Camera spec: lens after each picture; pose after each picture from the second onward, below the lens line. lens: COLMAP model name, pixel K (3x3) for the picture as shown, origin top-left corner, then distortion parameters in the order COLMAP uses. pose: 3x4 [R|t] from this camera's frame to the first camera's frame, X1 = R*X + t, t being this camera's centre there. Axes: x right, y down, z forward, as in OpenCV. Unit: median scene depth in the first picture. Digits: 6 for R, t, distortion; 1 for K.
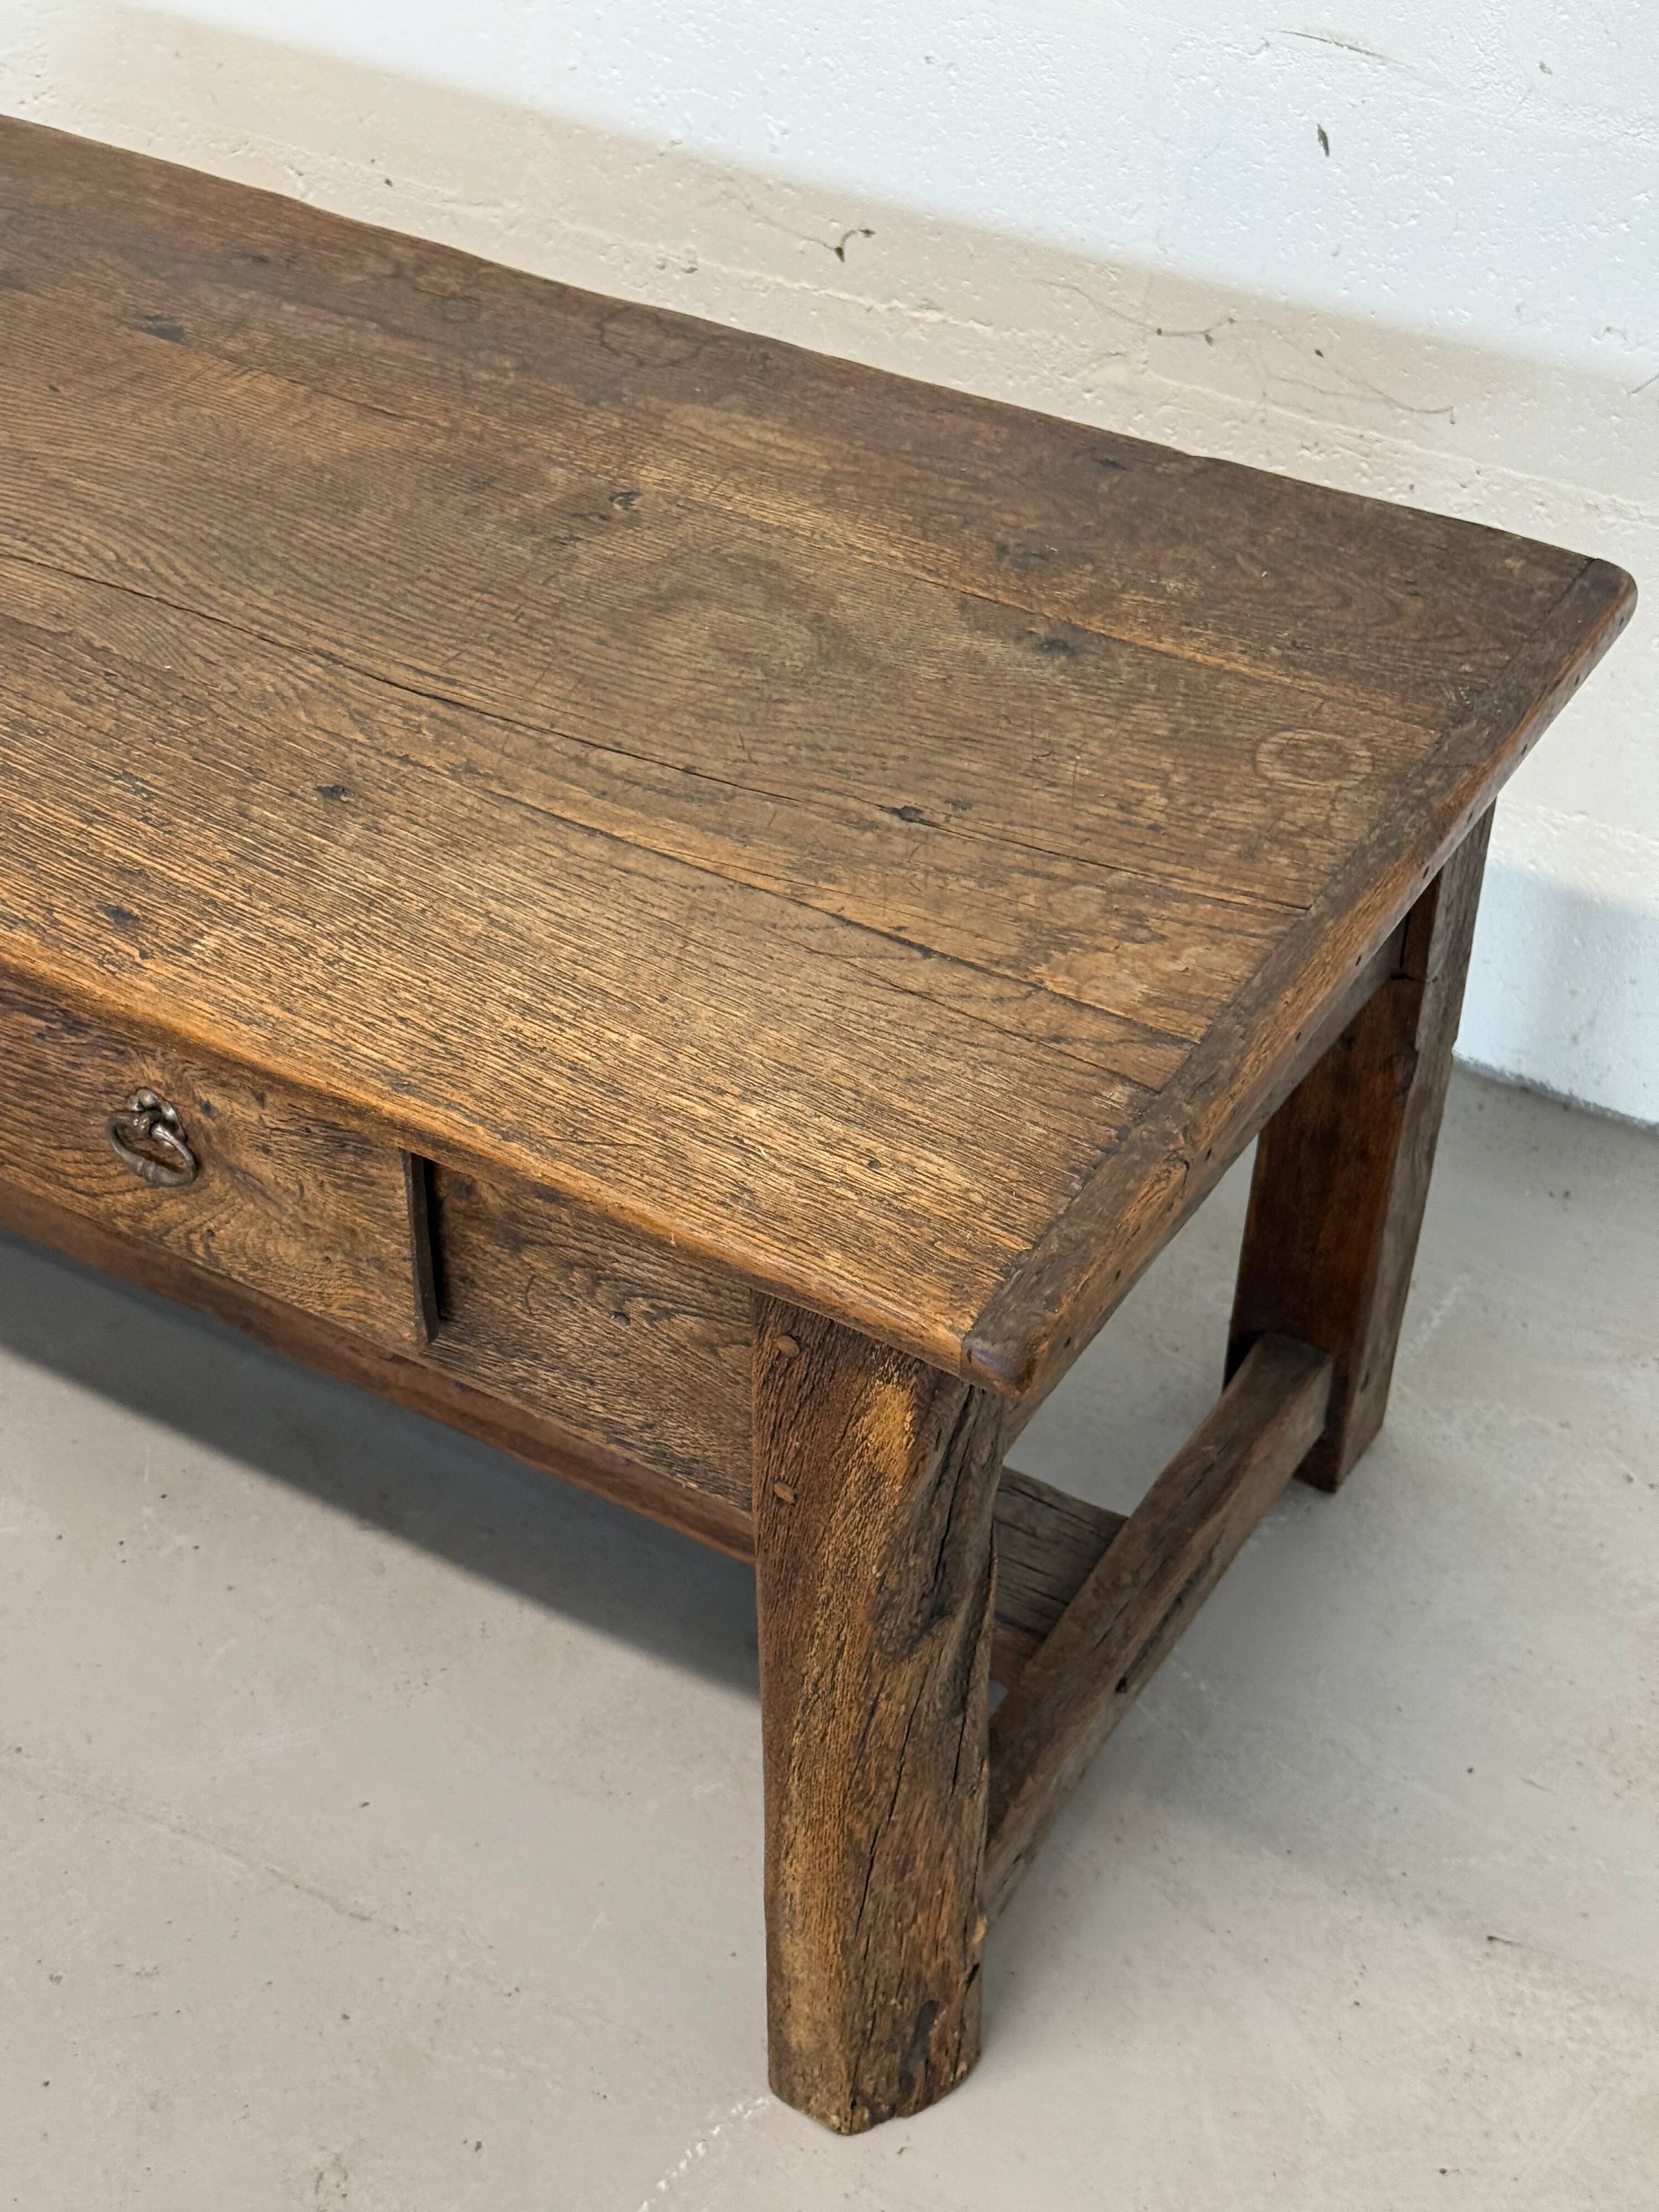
lens RADIAL K [[3114.9, 0, 826.9], [0, 3114.9, 1132.8], [0, 0, 1]] dist [0.124726, 0.000000]
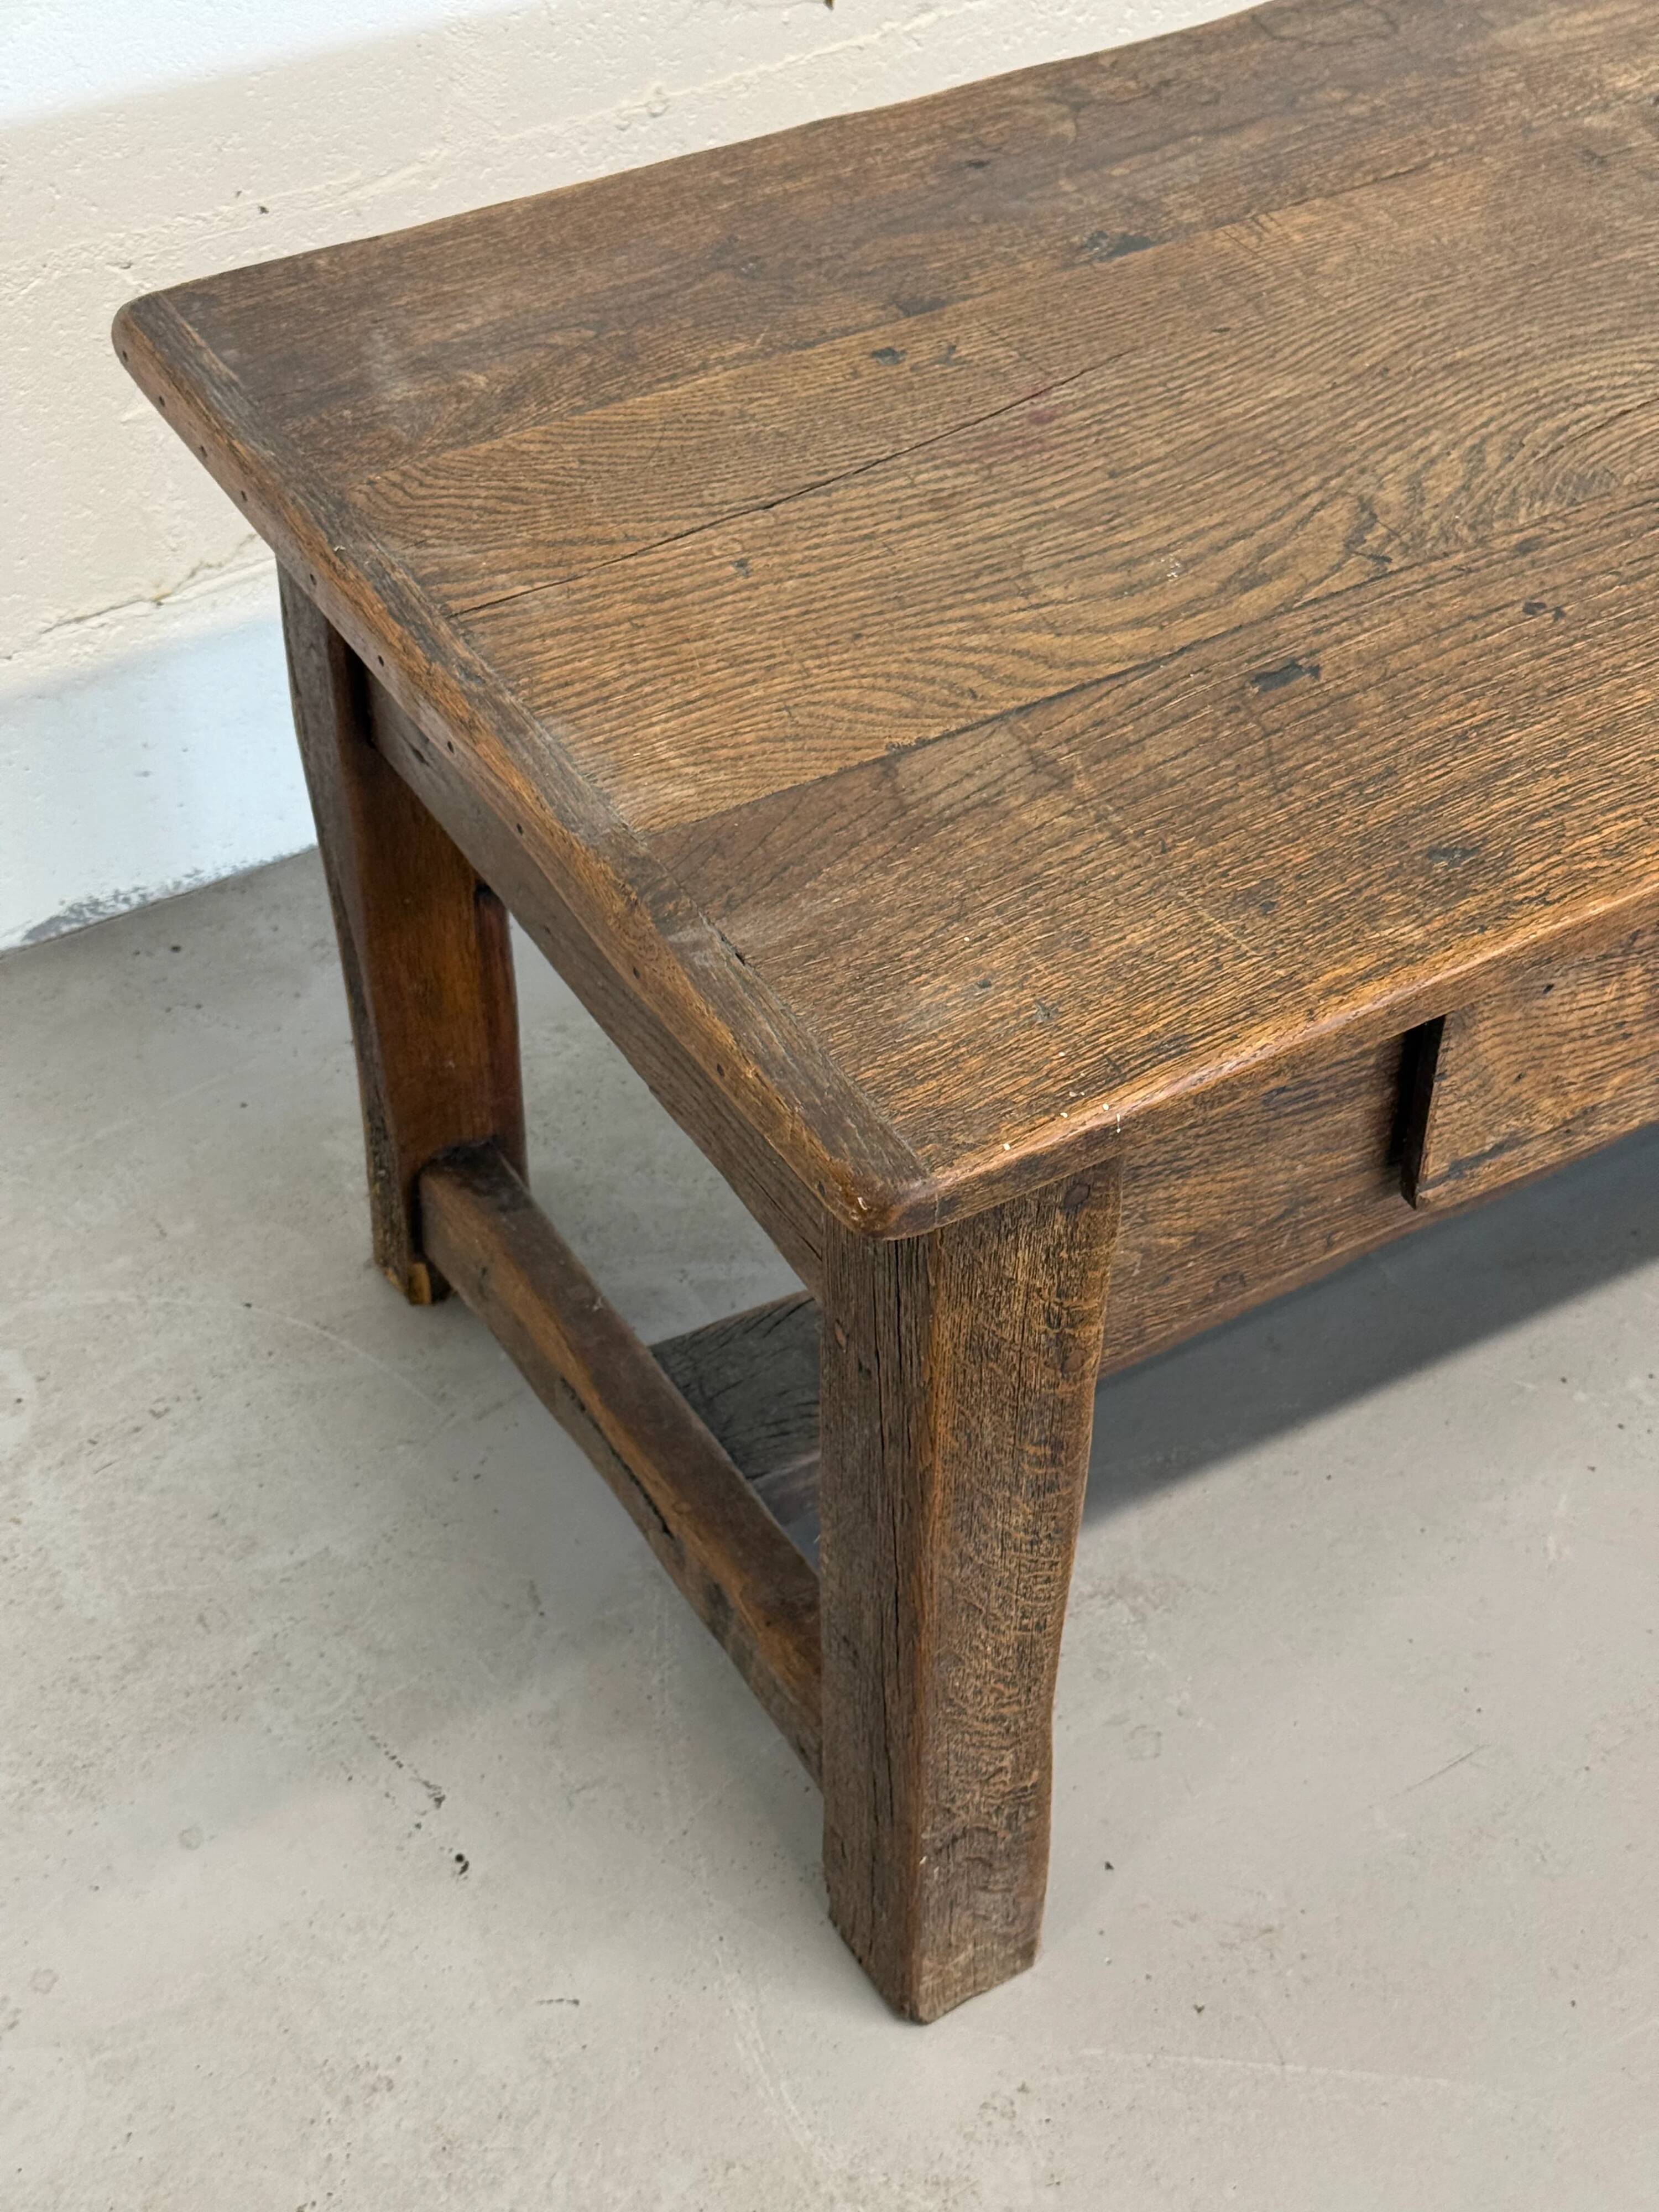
lens RADIAL K [[3114.9, 0, 830.7], [0, 3114.9, 1124.7], [0, 0, 1]] dist [0.124726, 0.000000]
pose [[0.467878, -0.609841, 0.639675, -1.107868], [0.560103, 0.764480, 0.319148, -0.462881], [-0.683648, 0.208961, 0.699257, 0.620497]]
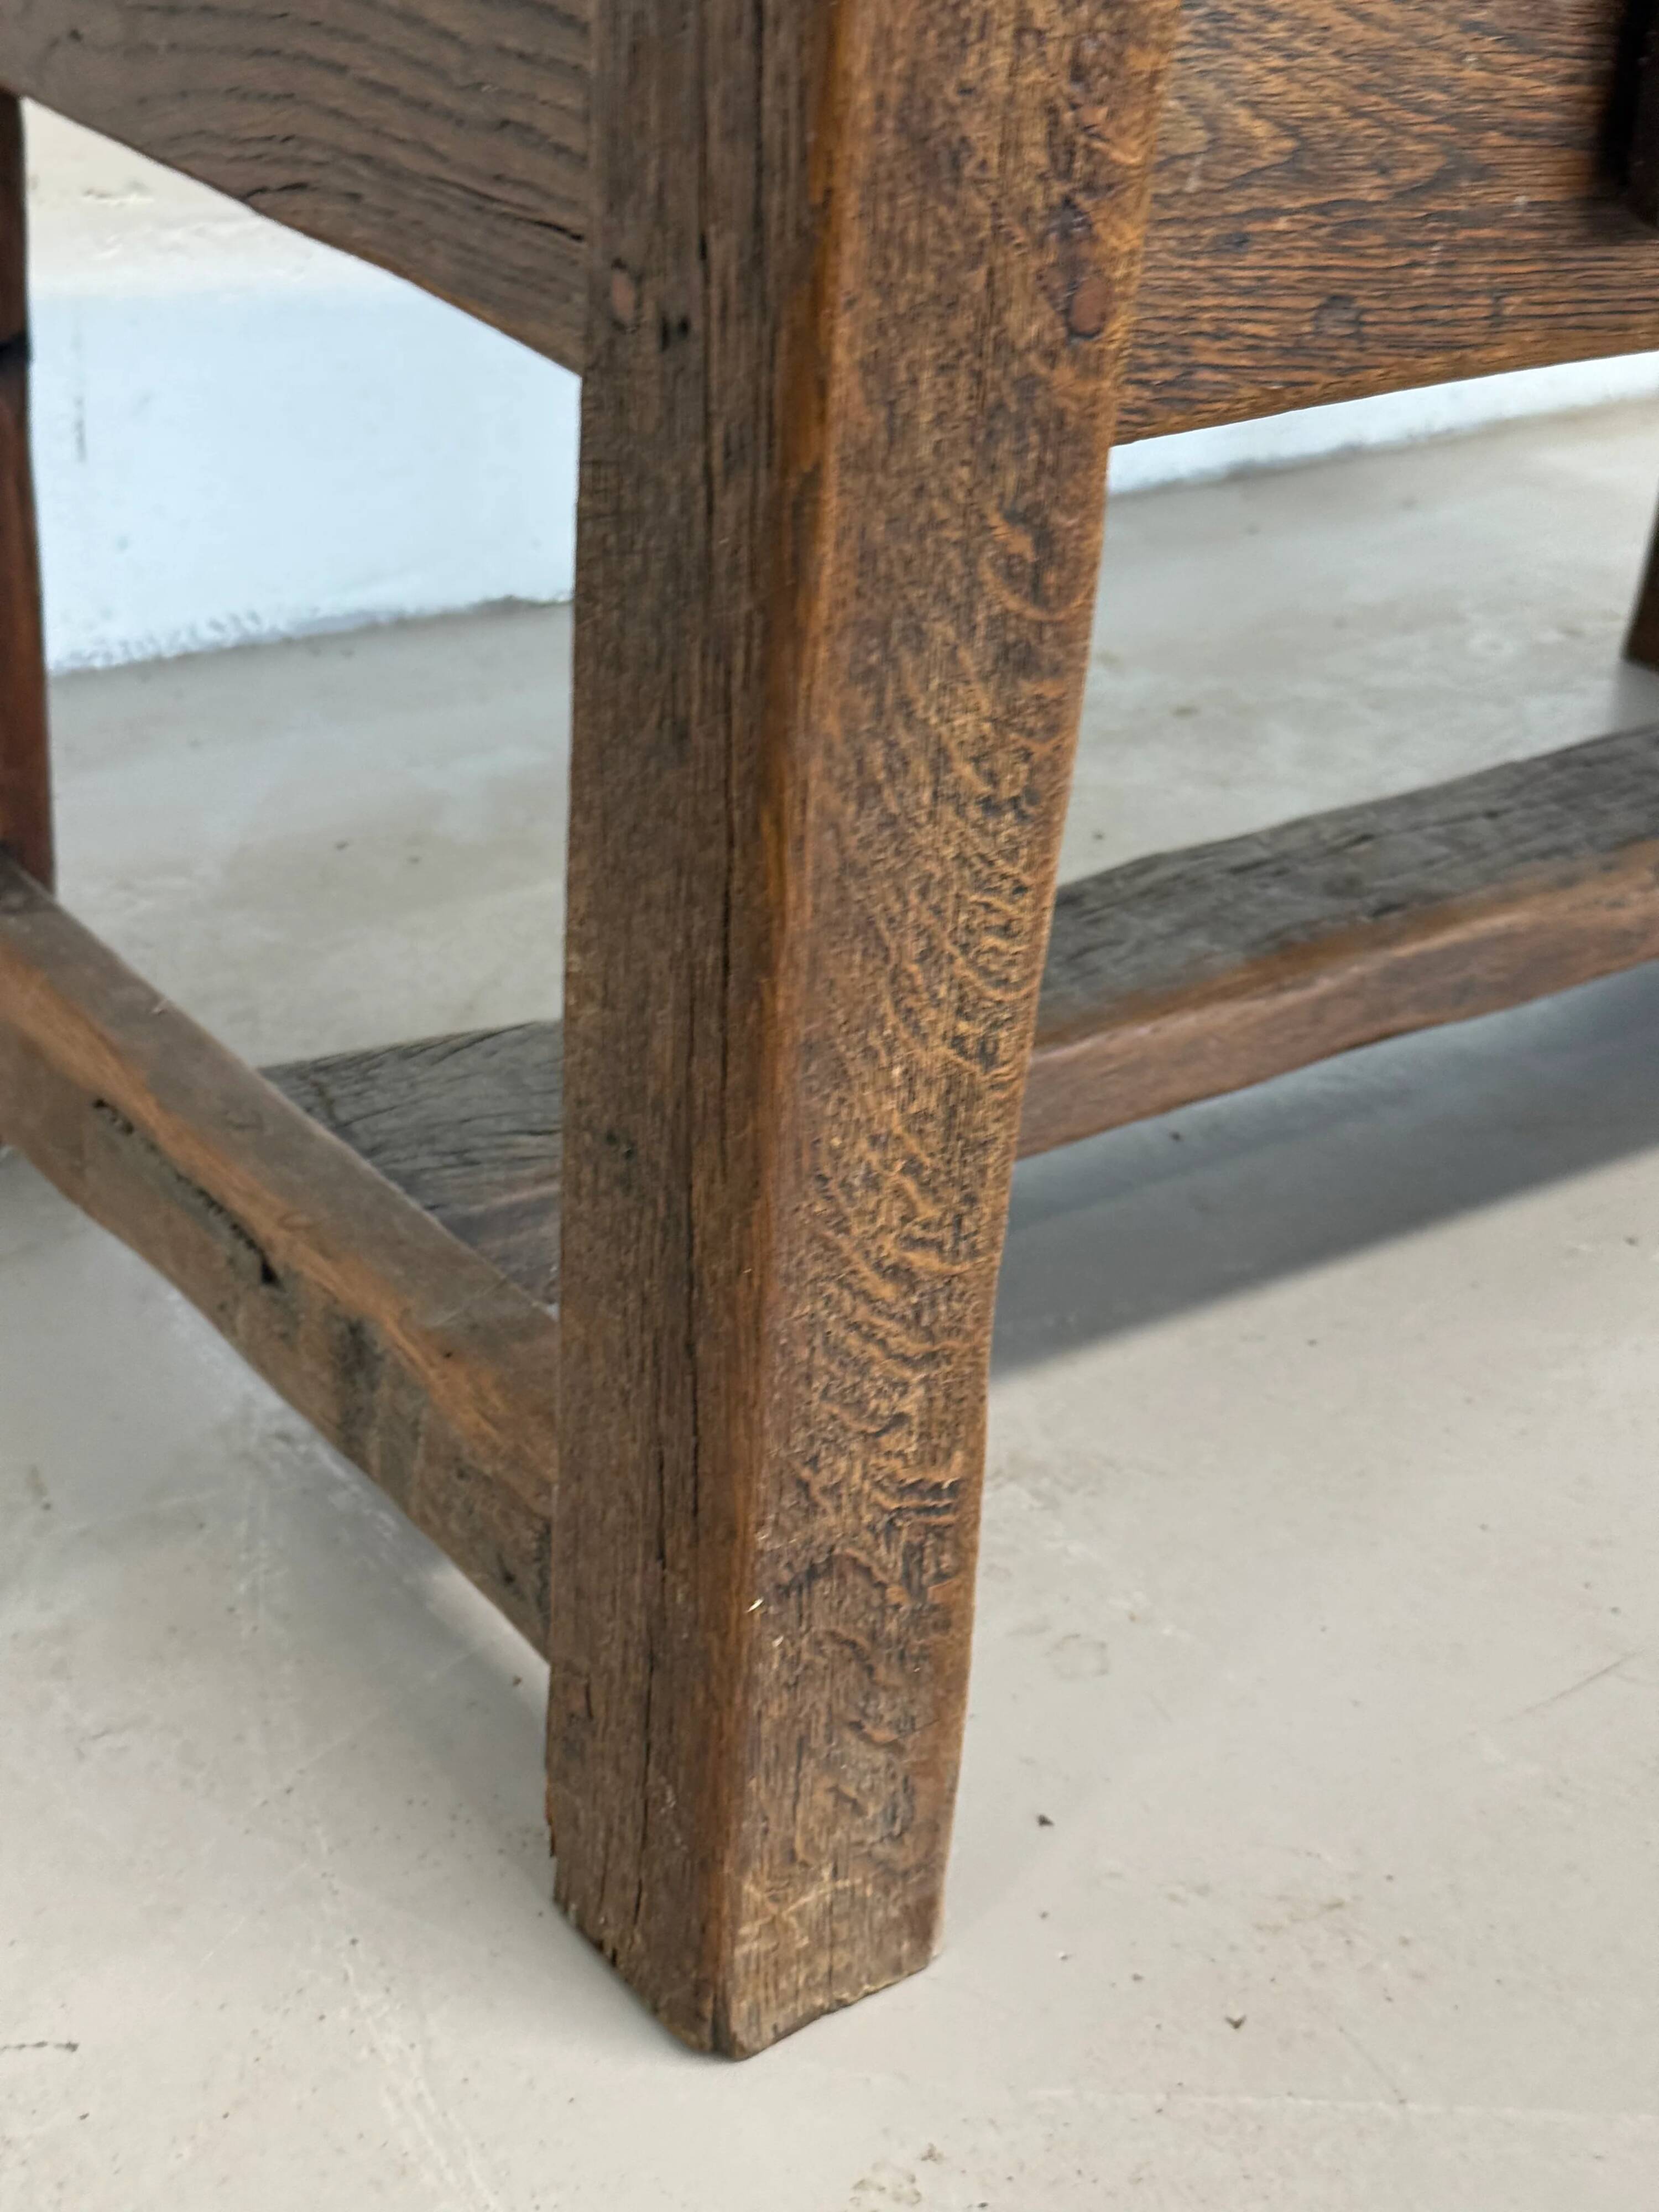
lens RADIAL K [[3114.9, 0, 803.0], [0, 3114.9, 1125.5], [0, 0, 1]] dist [0.124726, 0.000000]
pose [[0.380608, -0.421110, 0.823288, -0.998108], [0.540119, 0.823884, 0.171716, -0.125931], [-0.750605, 0.379318, 0.541027, 1.000275]]
